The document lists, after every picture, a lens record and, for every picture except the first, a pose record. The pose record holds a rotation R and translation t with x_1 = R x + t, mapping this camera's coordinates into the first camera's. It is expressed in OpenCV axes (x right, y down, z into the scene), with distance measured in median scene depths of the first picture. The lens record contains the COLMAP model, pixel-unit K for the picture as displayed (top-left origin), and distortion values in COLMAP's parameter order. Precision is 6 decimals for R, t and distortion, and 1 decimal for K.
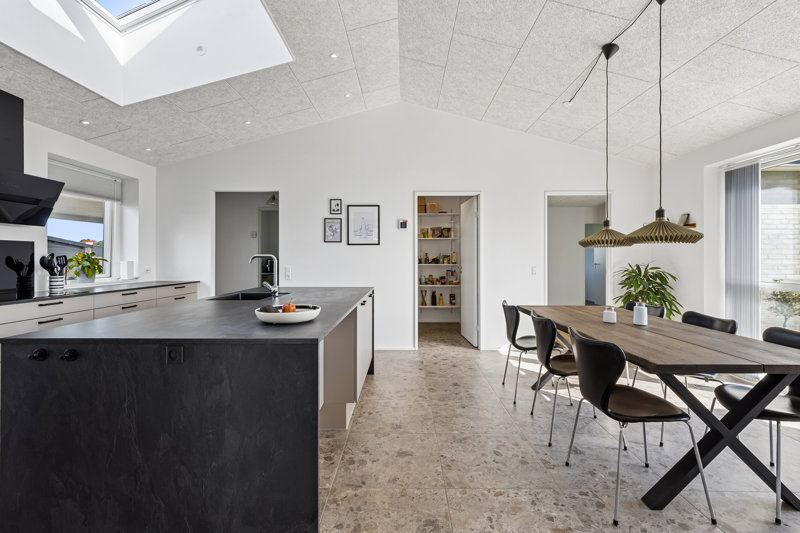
lens RADIAL K [[366.9, 0, 399.0], [0, 366.9, 258.2], [0, 0, 1]] dist [0.002964, 0.000104]
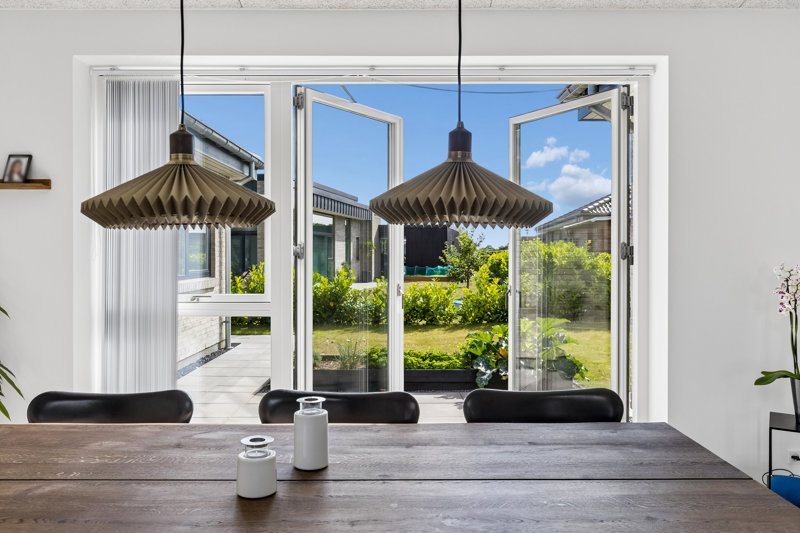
lens RADIAL K [[622.4, 0, 399.7], [0, 622.4, 256.2], [0, 0, 1]] dist [0.000830, 0.000277]
pose [[-0.015470, -0.005049, 0.999868, 0.061791], [0.001551, 0.999986, 0.005074, -0.006483], [-0.999879, 0.001629, -0.015462, 0.706685]]
